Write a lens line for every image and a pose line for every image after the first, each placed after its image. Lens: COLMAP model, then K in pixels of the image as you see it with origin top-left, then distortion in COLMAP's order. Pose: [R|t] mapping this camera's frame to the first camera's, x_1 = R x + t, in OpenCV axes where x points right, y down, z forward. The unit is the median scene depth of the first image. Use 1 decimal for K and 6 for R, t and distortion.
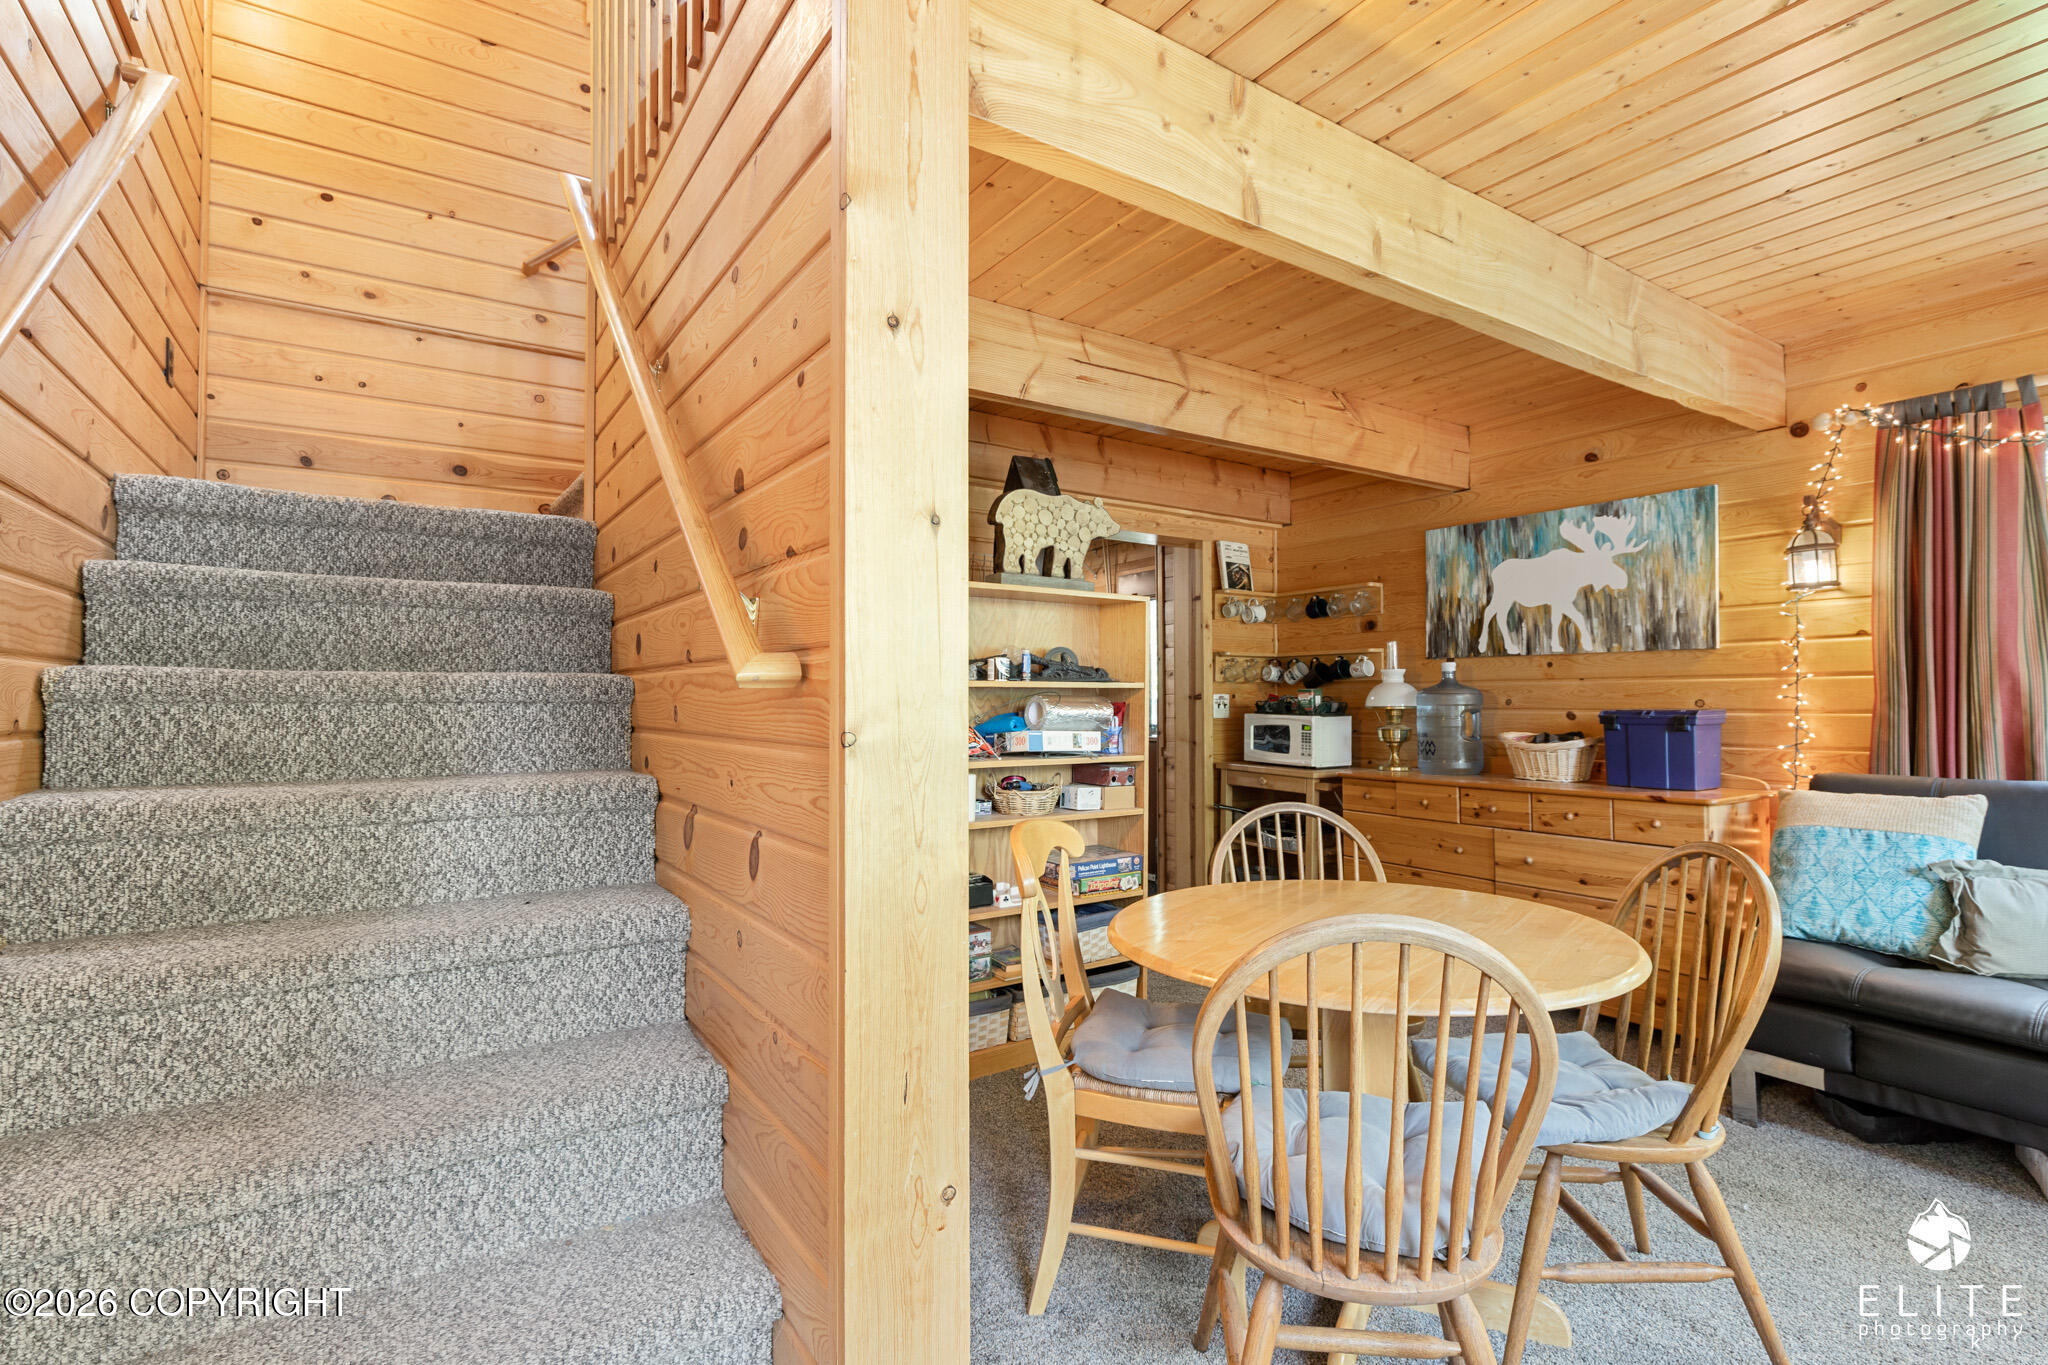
lens RADIAL K [[973.4, 0, 1024.0], [0, 973.4, 682.5], [0, 0, 1]] dist [-0.008918, -0.000754]
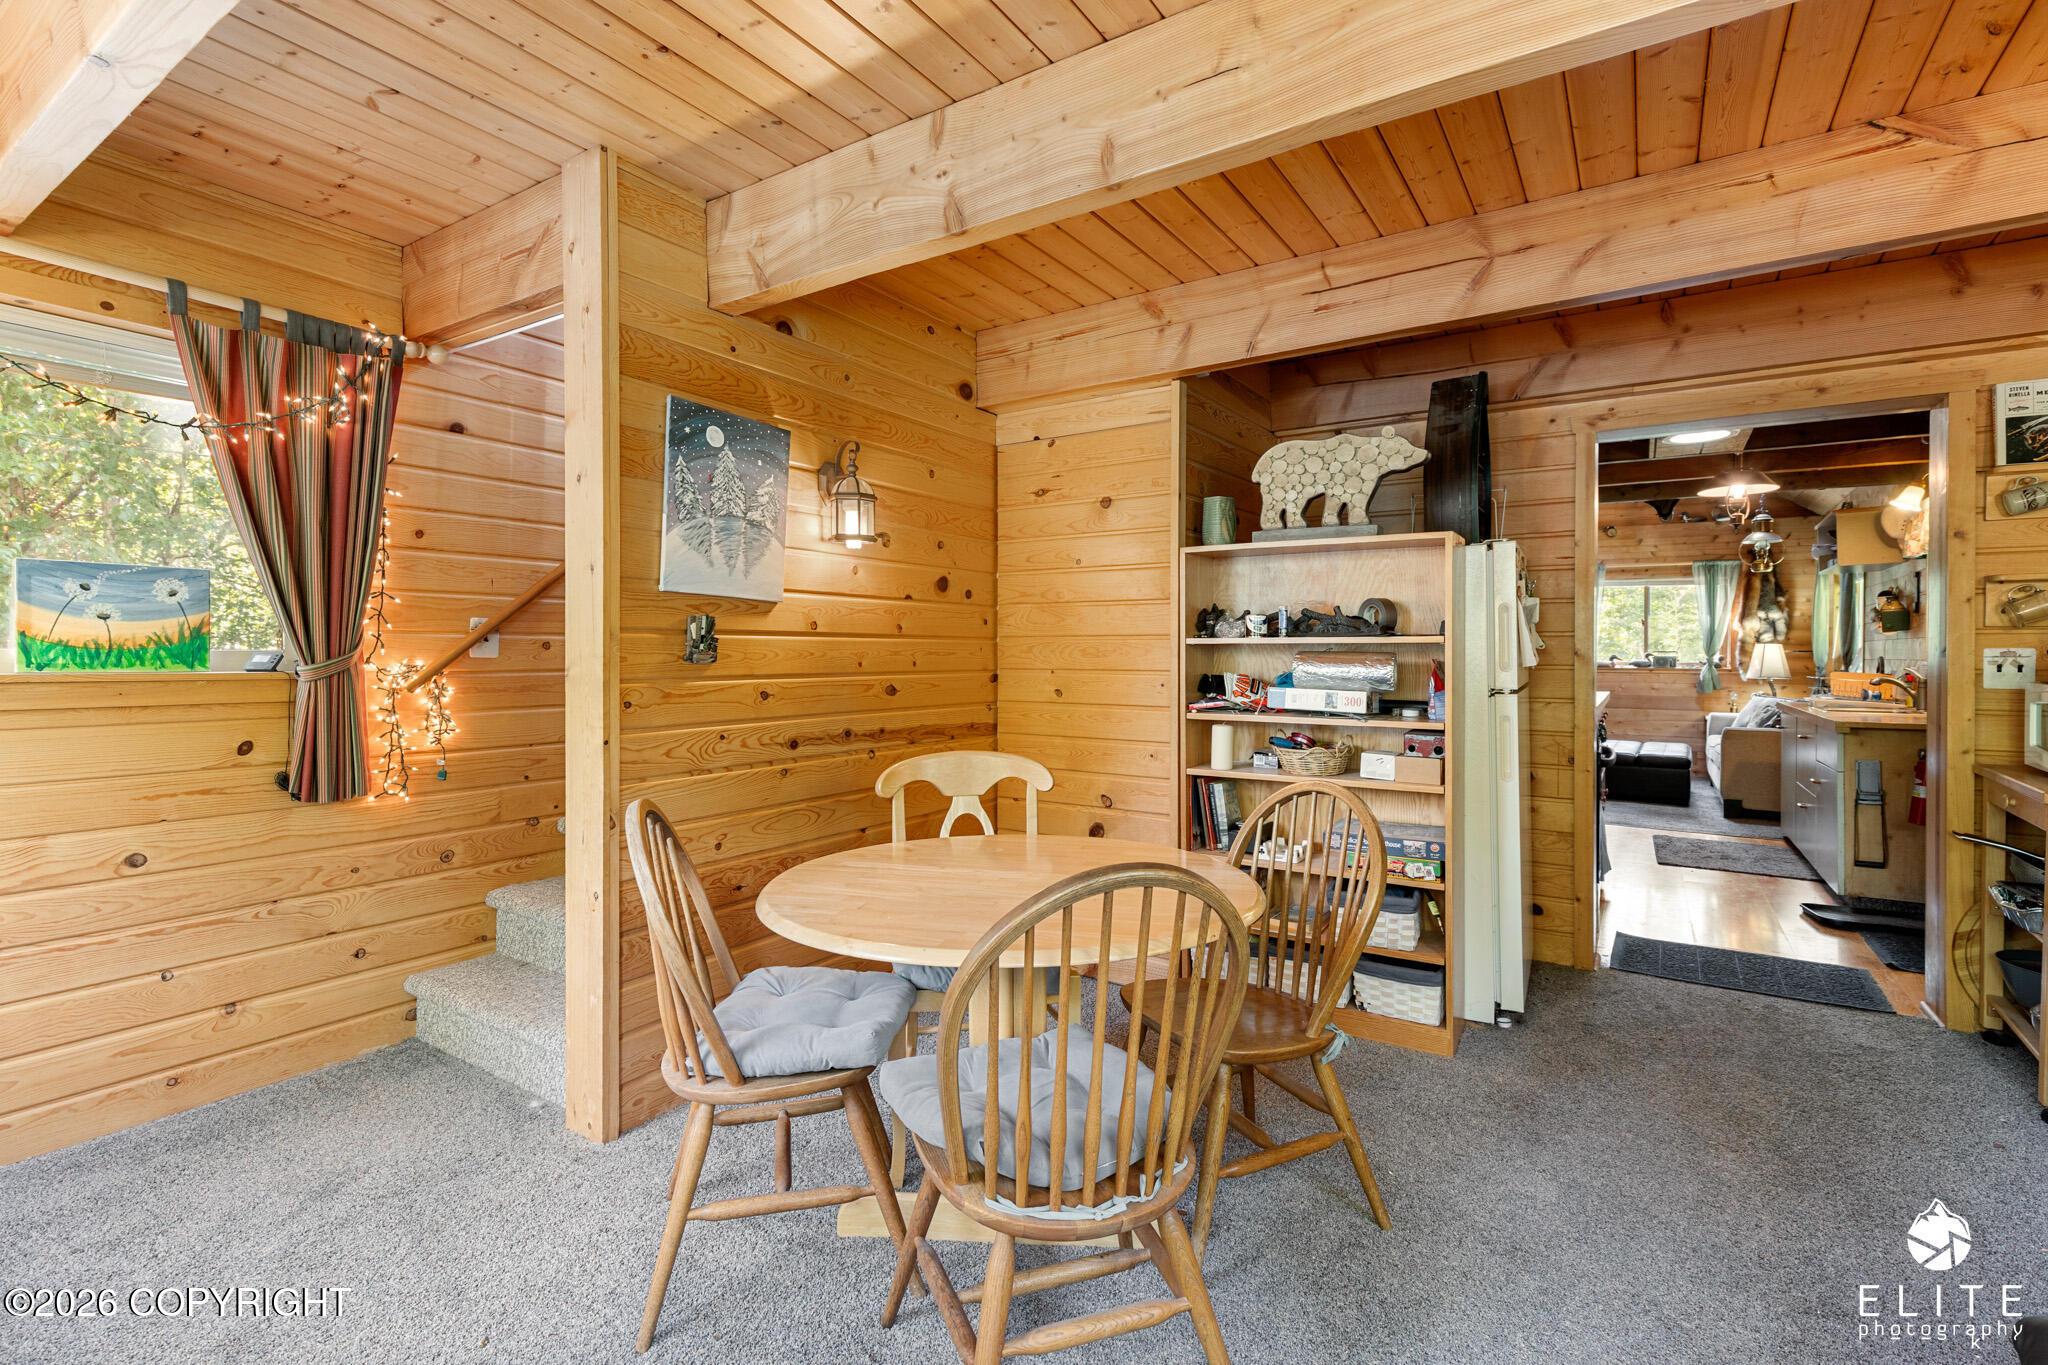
lens RADIAL K [[922.7, 0, 1037.9], [0, 922.7, 658.2], [0, 0, 1]] dist [-0.000558, -0.000098]
pose [[0.403181, 0.007097, -0.915093, 0.750192], [0.015441, 0.999775, 0.014557, 0.002427], [0.914990, -0.019999, 0.402980, 0.390427]]
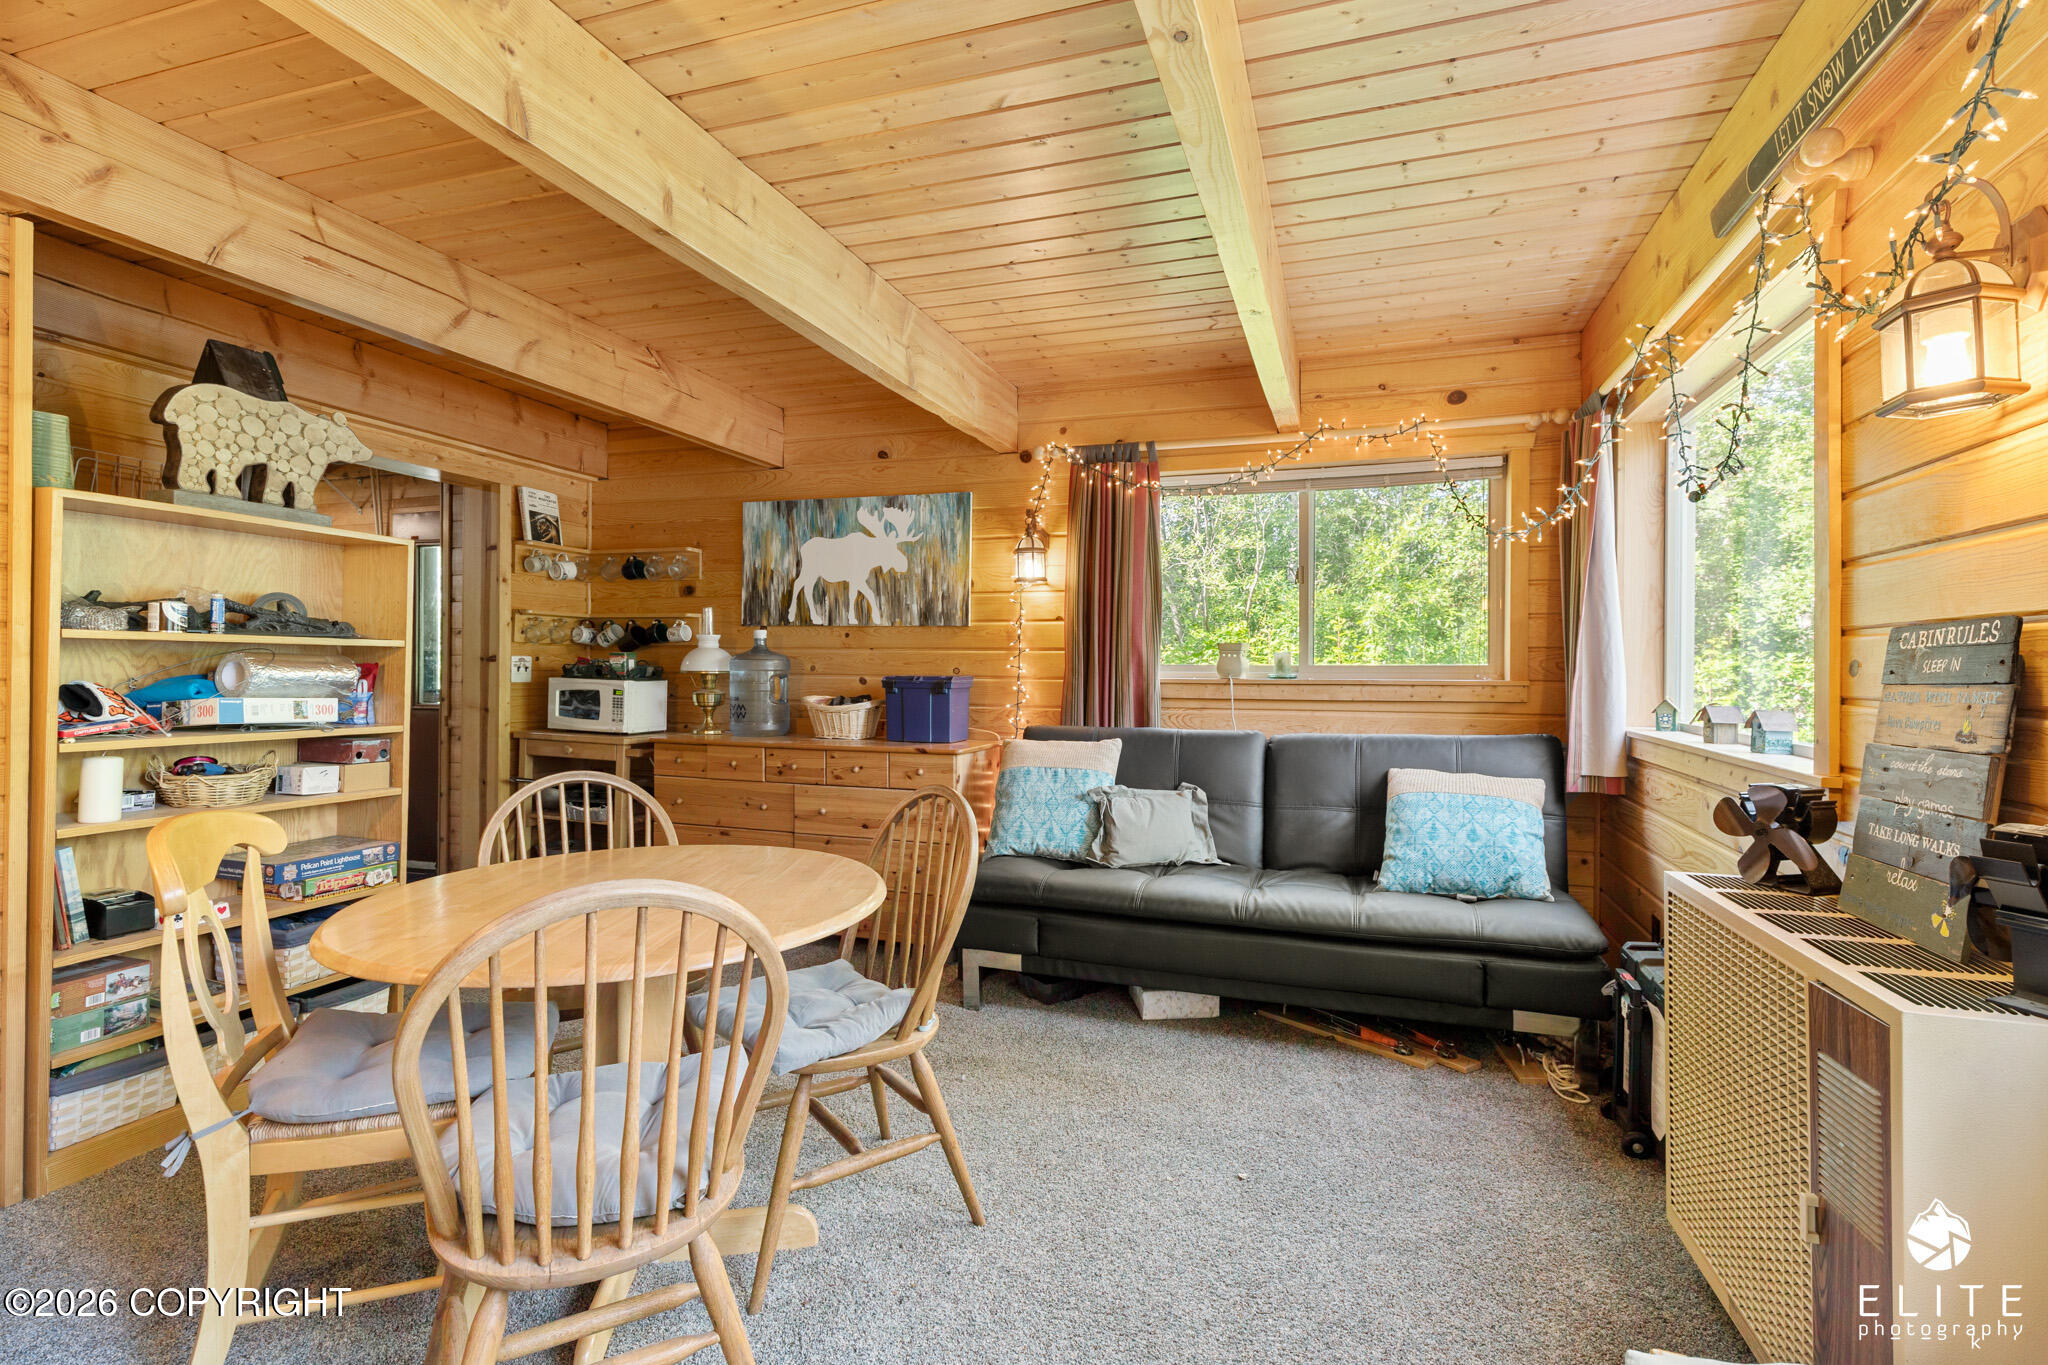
lens RADIAL K [[960.2, 0, 1046.6], [0, 960.2, 669.3], [0, 0, 1]] dist [0.002401, -0.000160]
pose [[0.780419, 0.010290, 0.625173, 0.038934], [-0.024308, 0.999608, 0.013892, 0.000047], [-0.624785, -0.026038, 0.780363, -0.011032]]
